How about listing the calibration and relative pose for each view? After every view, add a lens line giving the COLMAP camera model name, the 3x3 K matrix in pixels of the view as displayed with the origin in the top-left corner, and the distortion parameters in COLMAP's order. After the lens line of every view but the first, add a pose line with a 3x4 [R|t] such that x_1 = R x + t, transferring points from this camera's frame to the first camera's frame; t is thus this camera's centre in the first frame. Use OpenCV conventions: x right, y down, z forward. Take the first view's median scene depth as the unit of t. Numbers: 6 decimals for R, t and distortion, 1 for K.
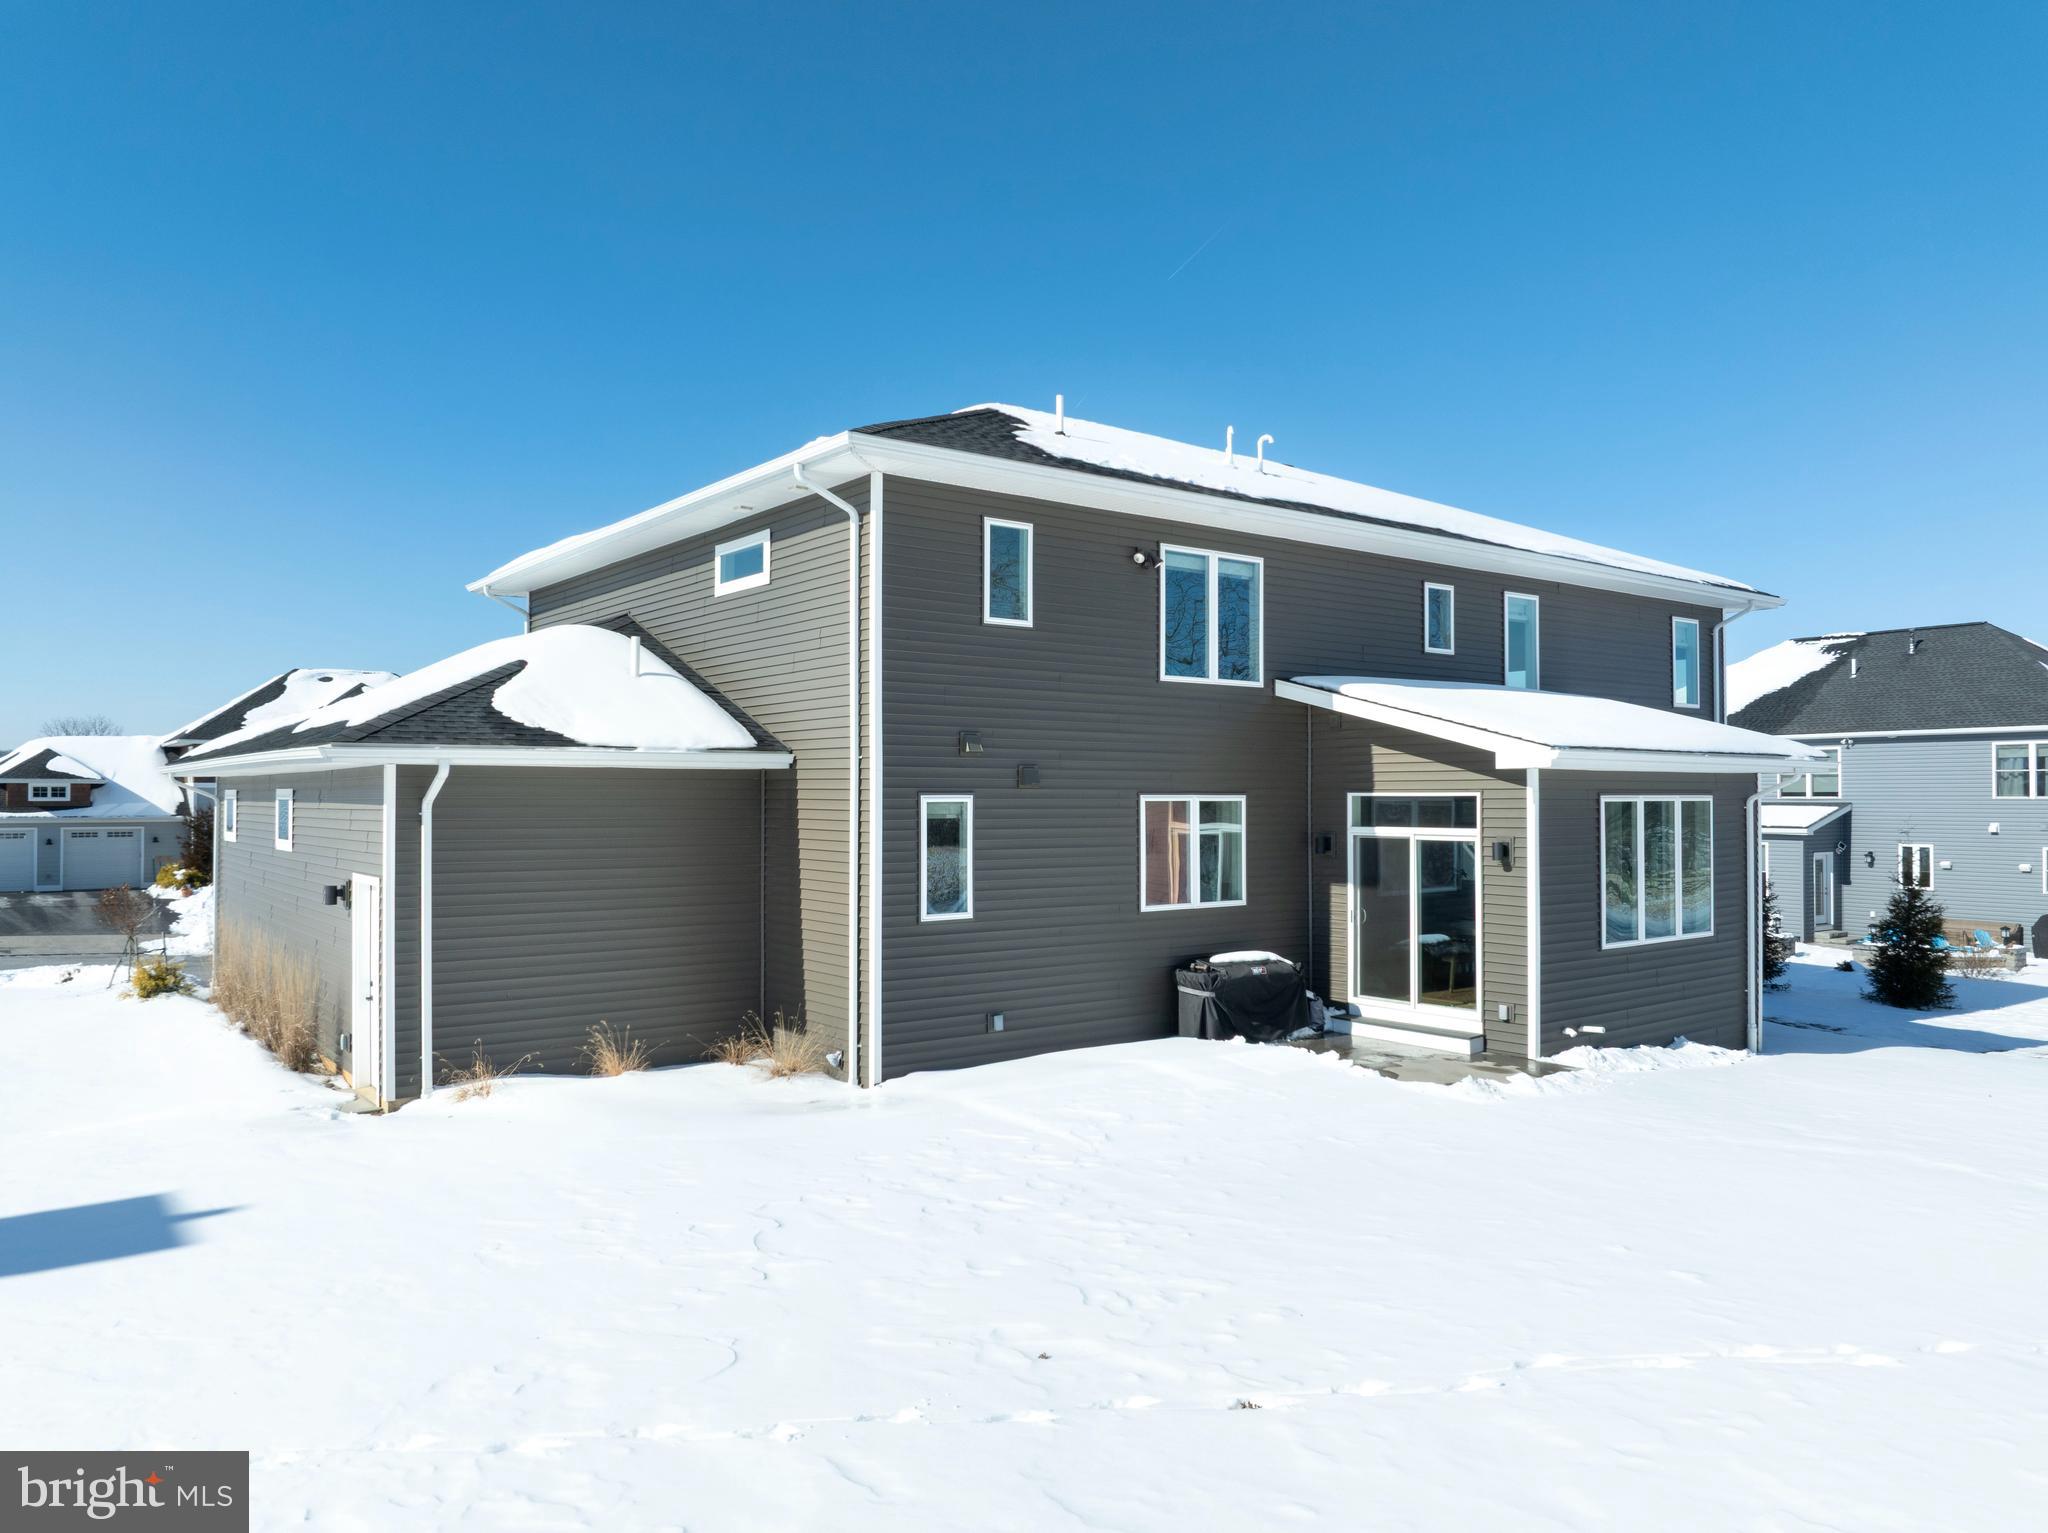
lens RADIAL K [[1415.7, 0, 1035.9], [0, 1415.7, 768.2], [0, 0, 1]] dist [-0.000053, -0.035504]
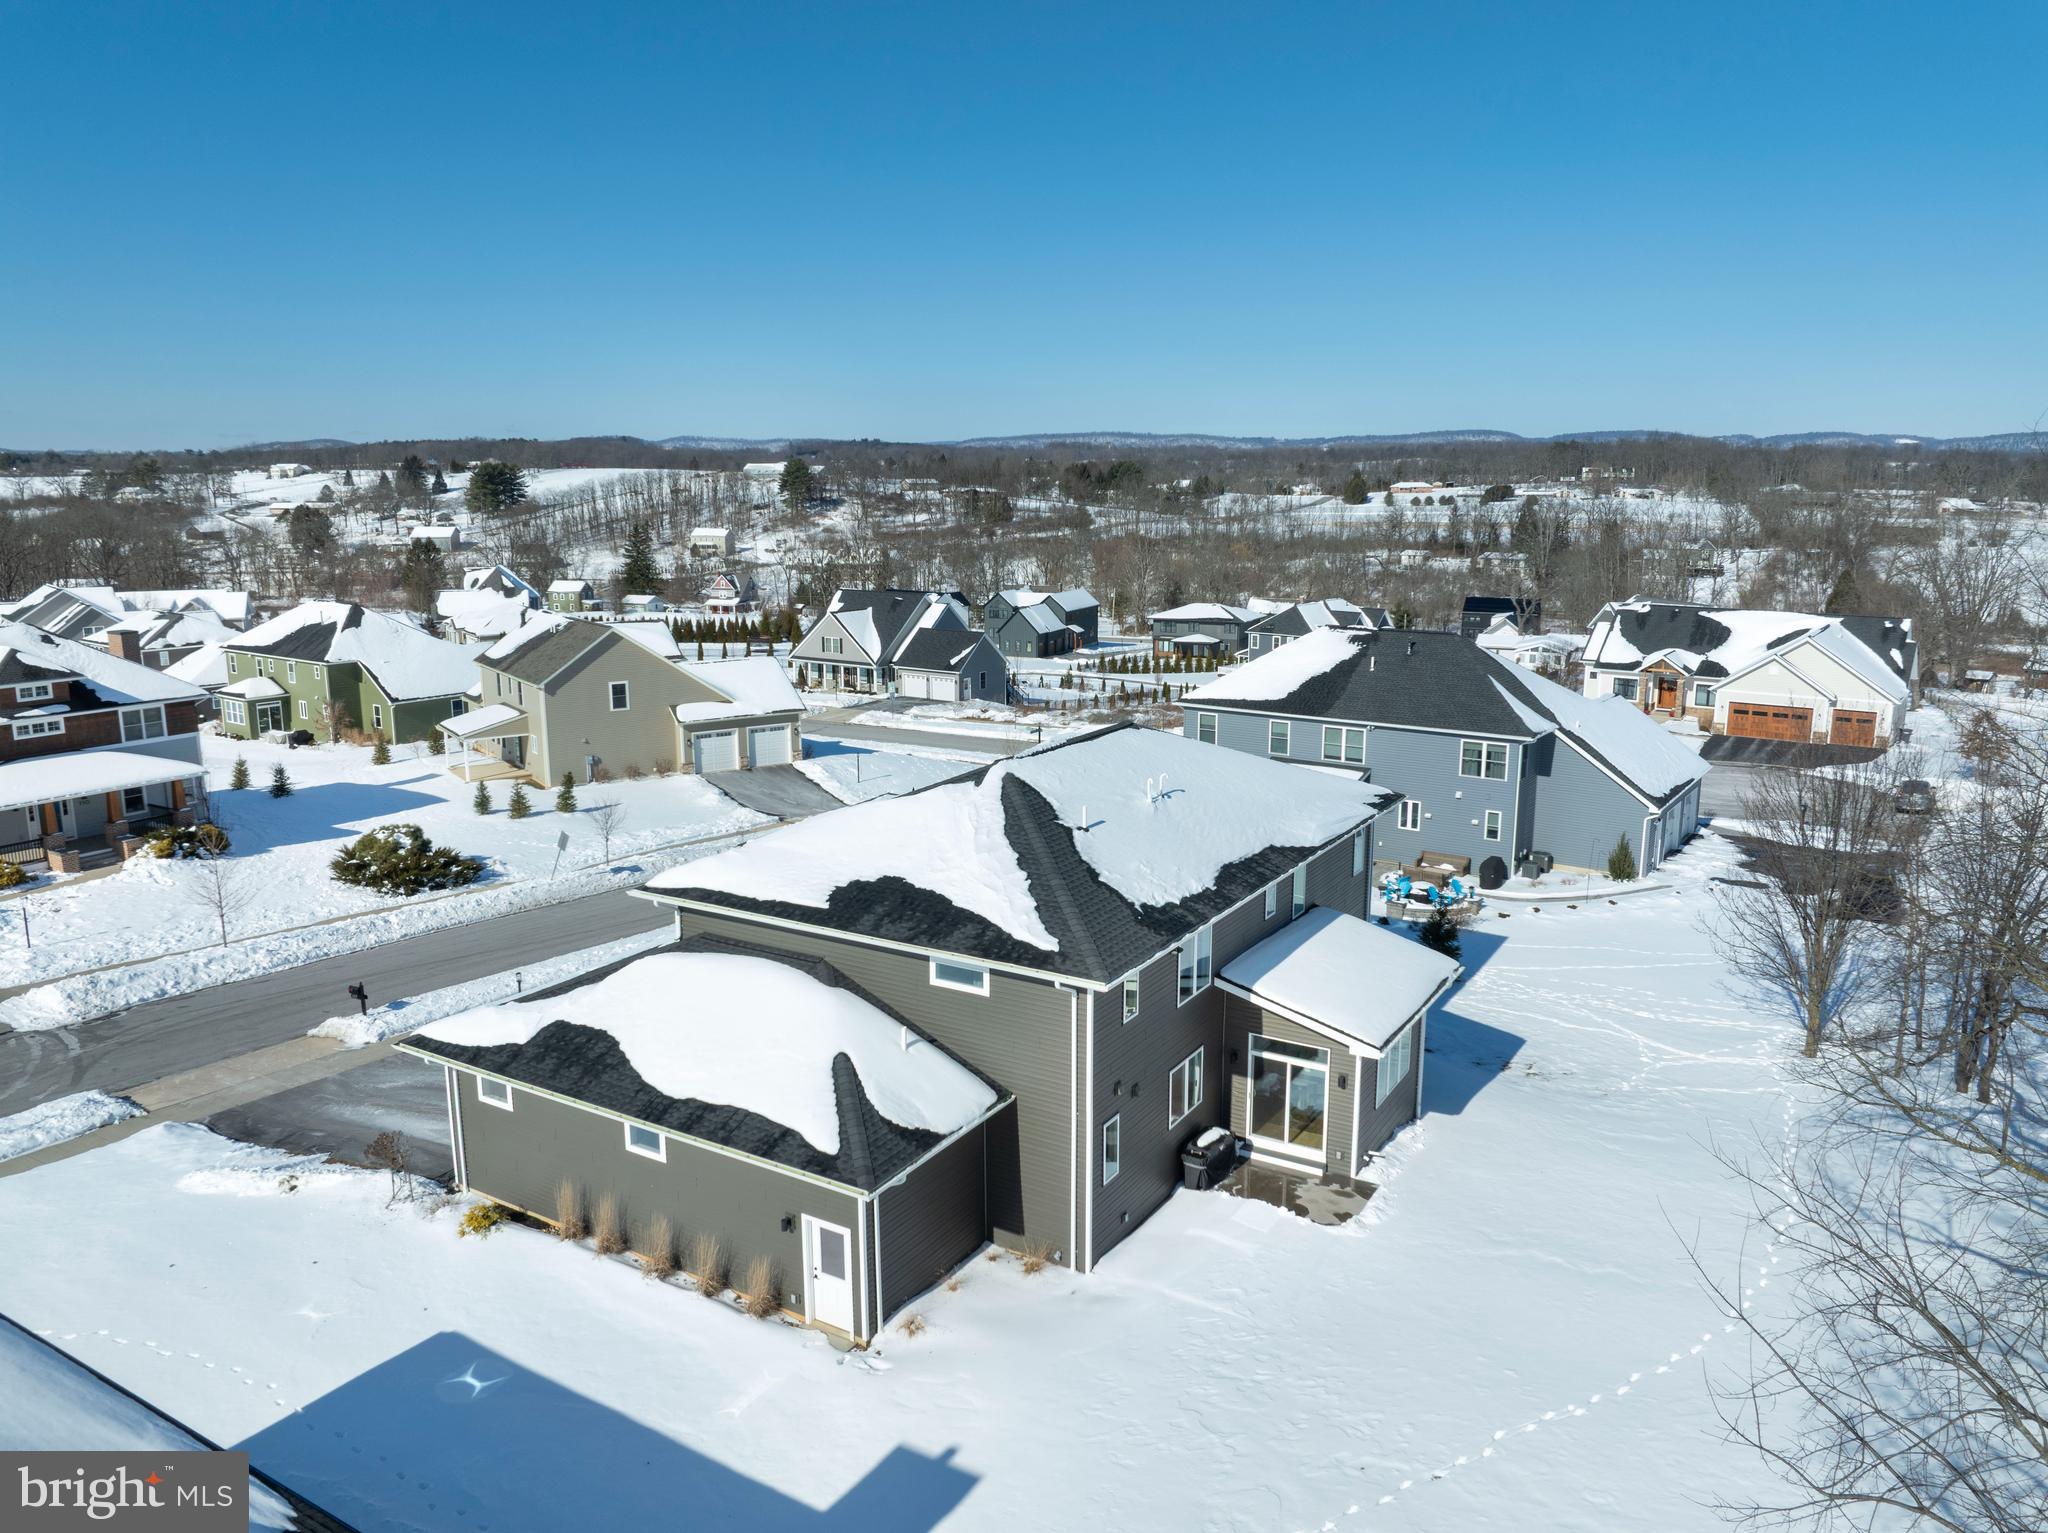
lens RADIAL K [[1441.7, 0, 1024.0], [0, 1441.7, 766.5], [0, 0, 1]] dist [-0.008316, -0.045045]
pose [[0.930339, -0.073559, 0.359248, -0.720077], [-0.005755, 0.976625, 0.214874, -0.742438], [-0.366657, -0.201973, 0.908168, -0.539460]]
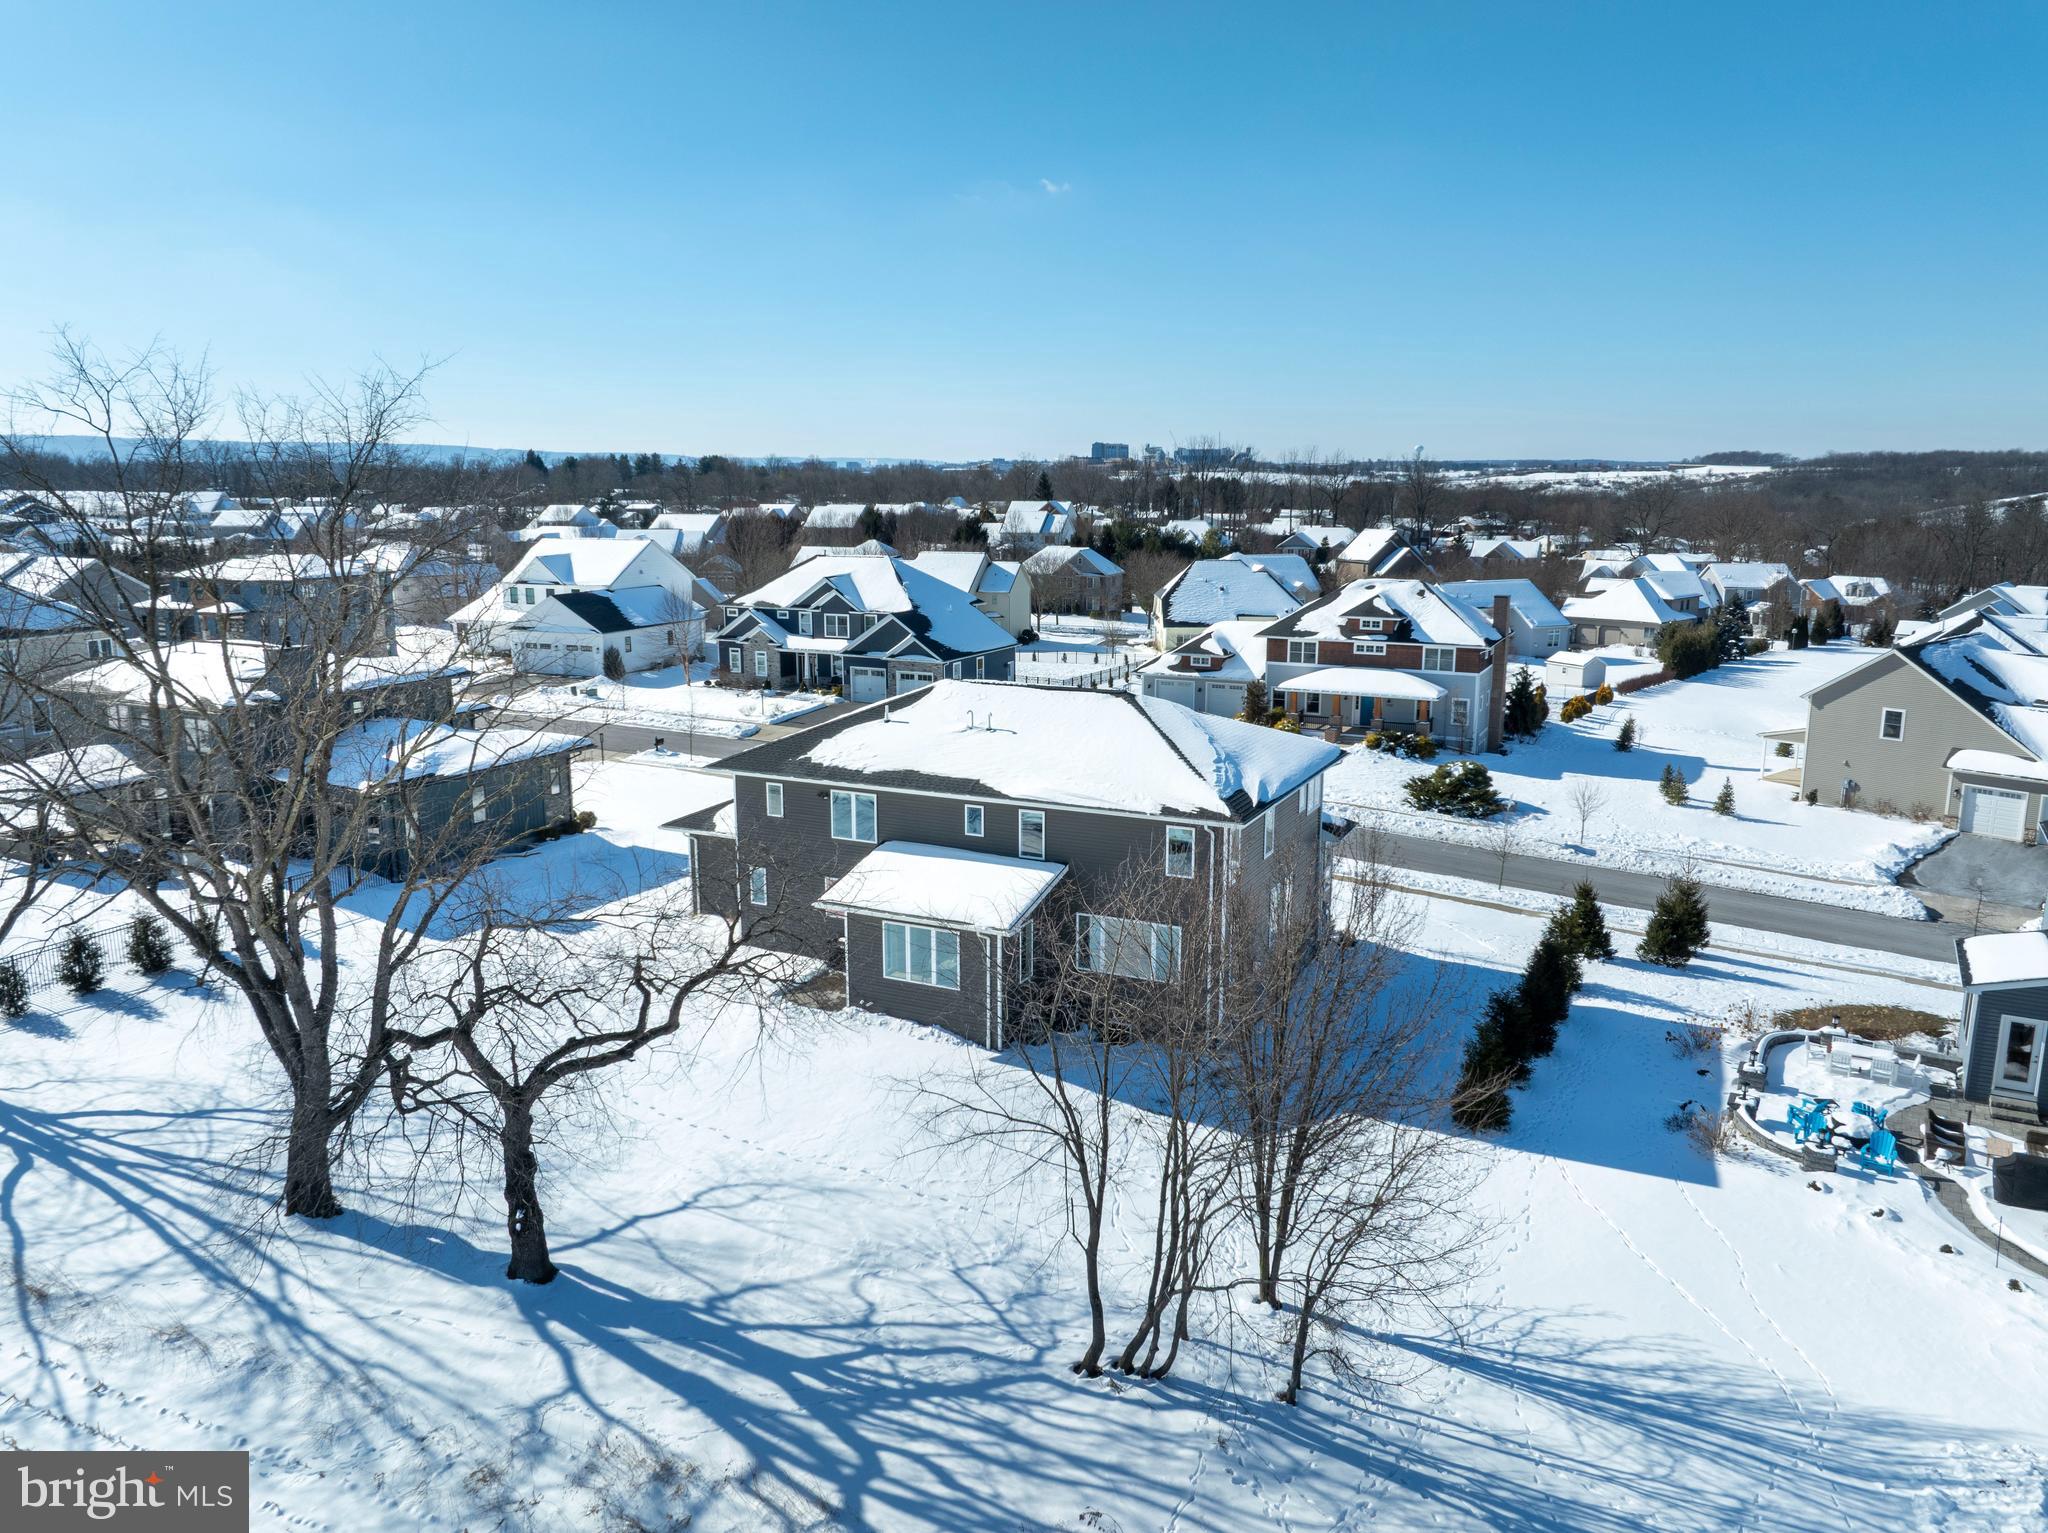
lens RADIAL K [[1441.7, 0, 1024.0], [0, 1441.7, 766.5], [0, 0, 1]] dist [-0.008316, -0.045045]
pose [[0.427967, 0.172783, -0.887125, 2.645095], [0.020363, 0.979463, 0.200591, -0.733013], [0.903565, -0.103911, 0.415660, 0.172697]]
